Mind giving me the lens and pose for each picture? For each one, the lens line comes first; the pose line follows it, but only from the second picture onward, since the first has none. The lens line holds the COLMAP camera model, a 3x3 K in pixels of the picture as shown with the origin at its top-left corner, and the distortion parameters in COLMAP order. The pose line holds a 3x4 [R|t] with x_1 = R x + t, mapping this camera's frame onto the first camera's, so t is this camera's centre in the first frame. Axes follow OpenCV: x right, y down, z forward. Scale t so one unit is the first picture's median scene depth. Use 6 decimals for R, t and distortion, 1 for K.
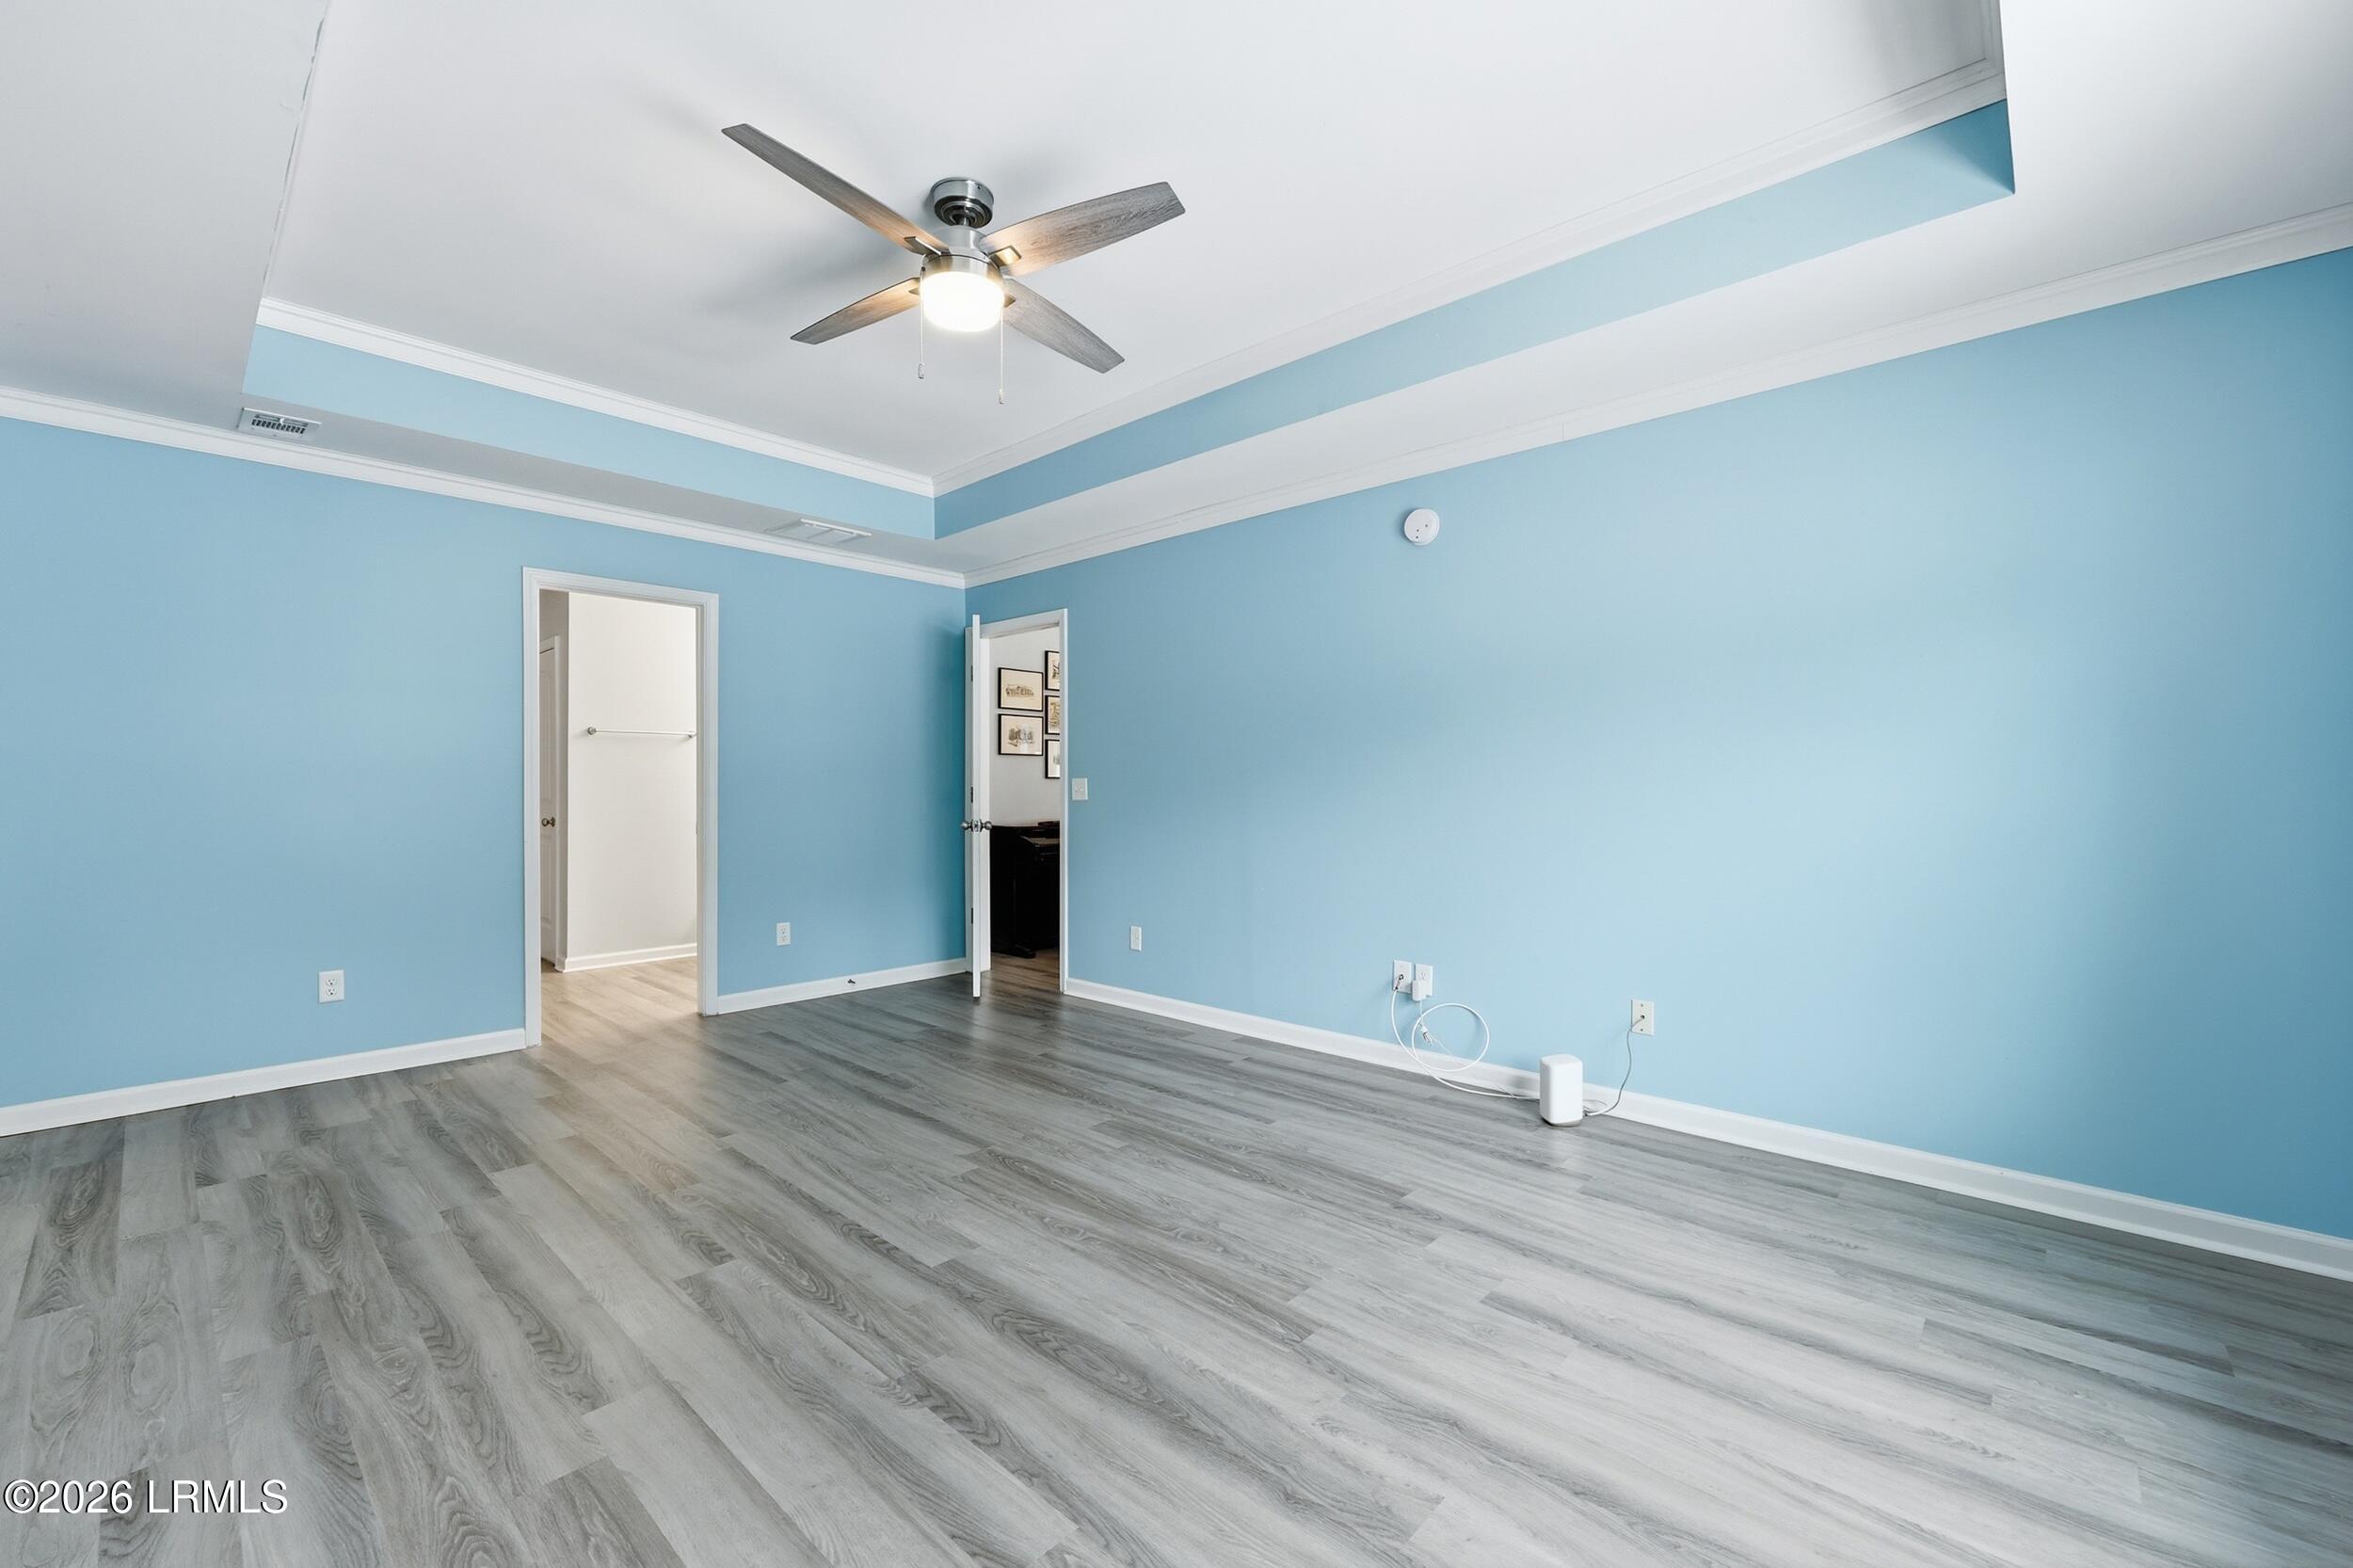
lens RADIAL K [[949.8, 0, 1170.0], [0, 949.8, 785.2], [0, 0, 1]] dist [-0.000367, -0.000005]
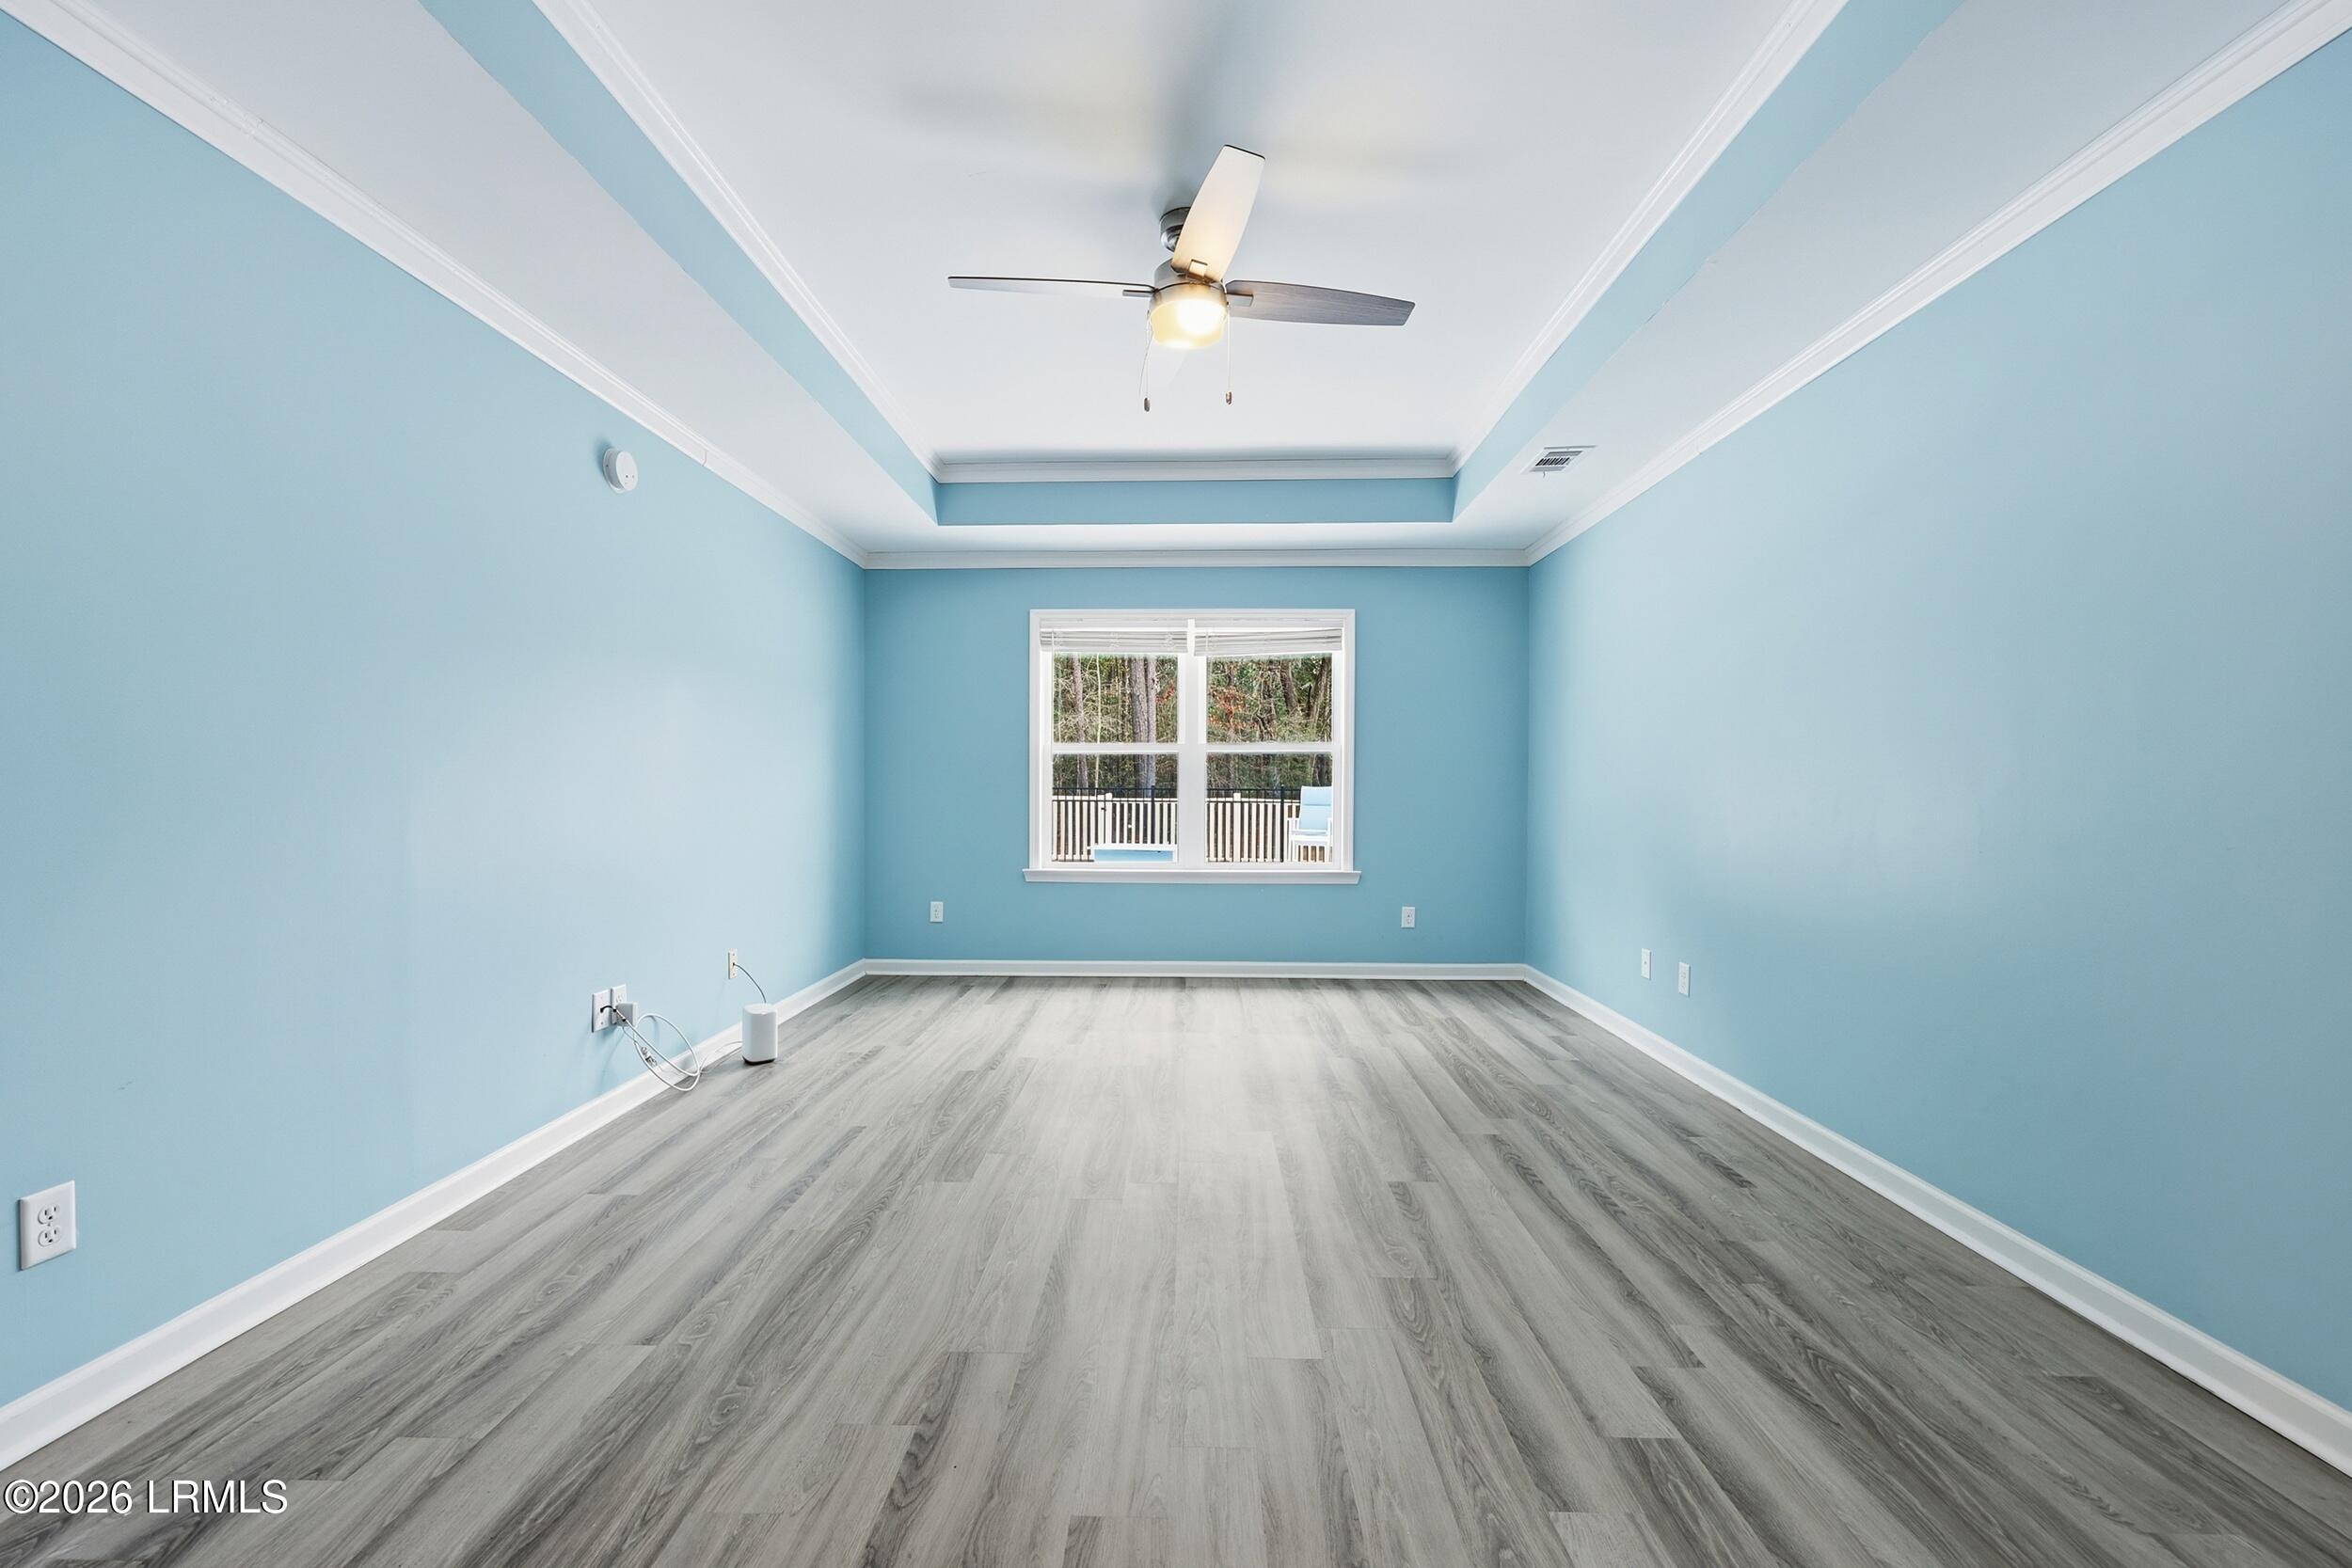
lens RADIAL K [[949.3, 0, 1169.5], [0, 949.3, 785.2], [0, 0, 1]] dist [-0.000367, -0.000005]
pose [[-0.657942, 0.001919, 0.753066, -1.051379], [-0.001896, 0.999989, -0.004205, 0.017440], [-0.753066, -0.004194, -0.657932, 1.787981]]
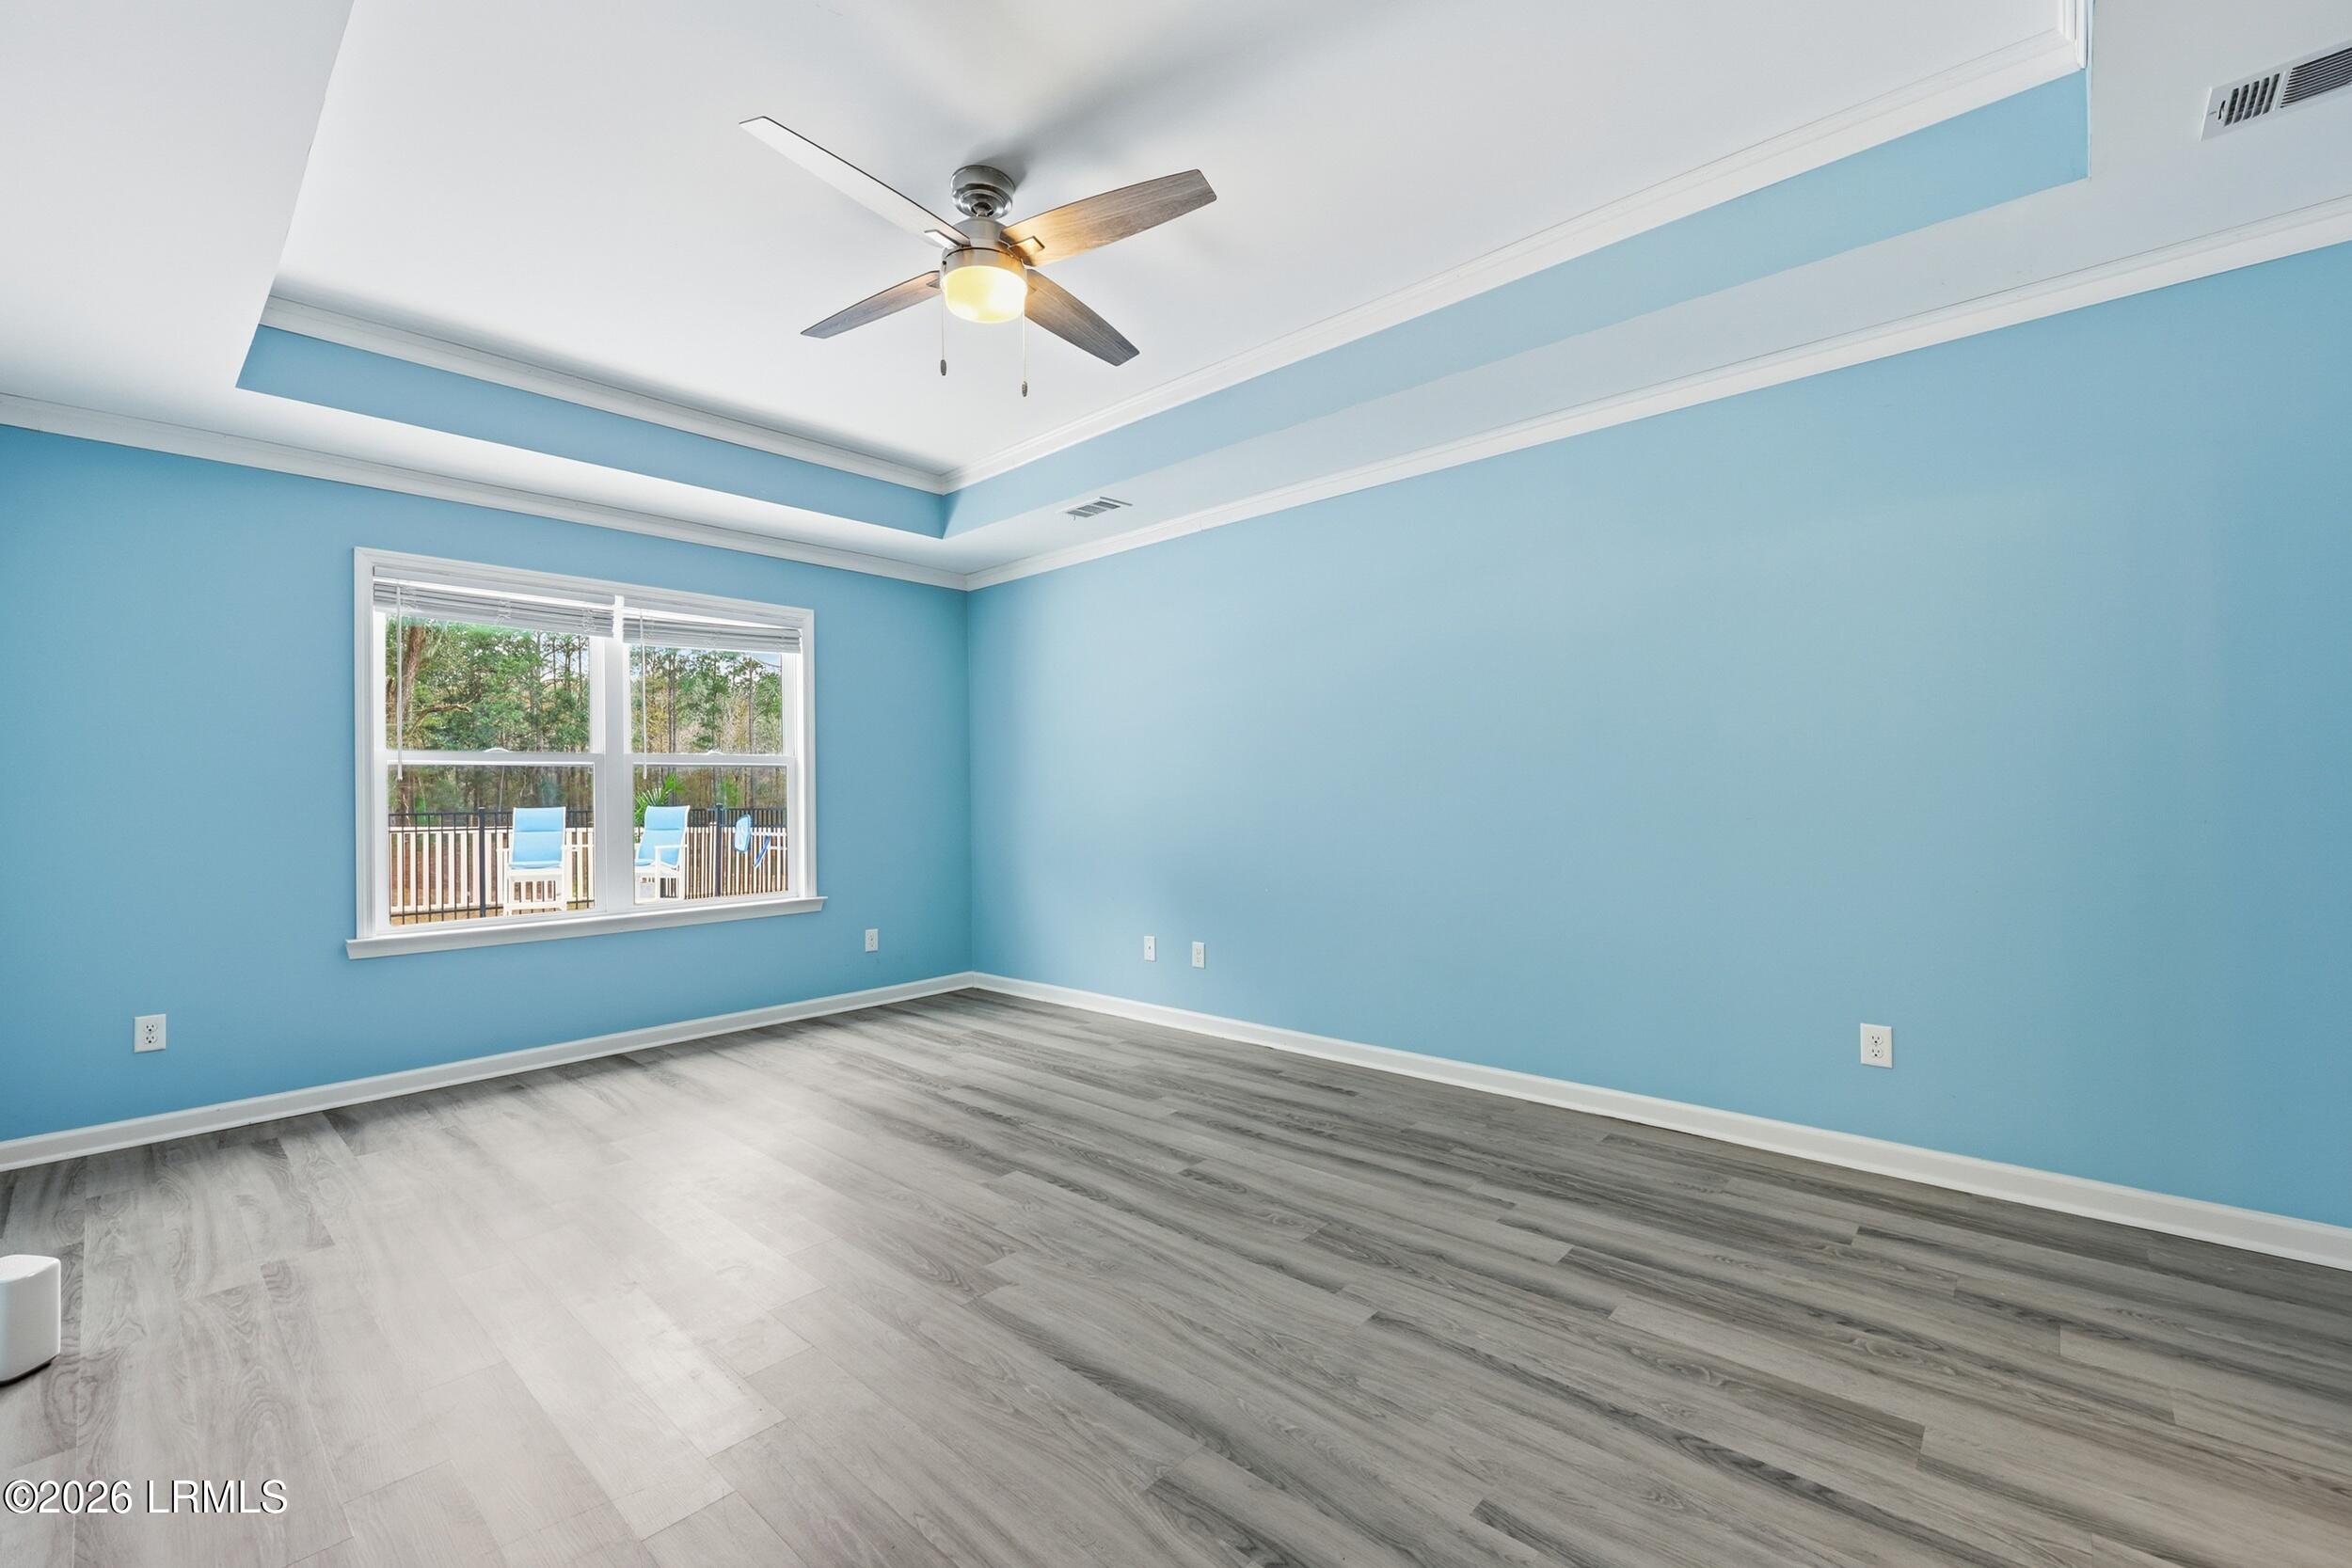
lens RADIAL K [[968.1, 0, 1148.4], [0, 968.1, 777.7], [0, 0, 1]] dist [0.001356, 0.000238]
pose [[-0.999770, 0.019697, 0.008471, -0.400458], [0.019511, 0.999578, -0.021506, 0.011806], [-0.008891, -0.021336, -0.999733, 2.059515]]
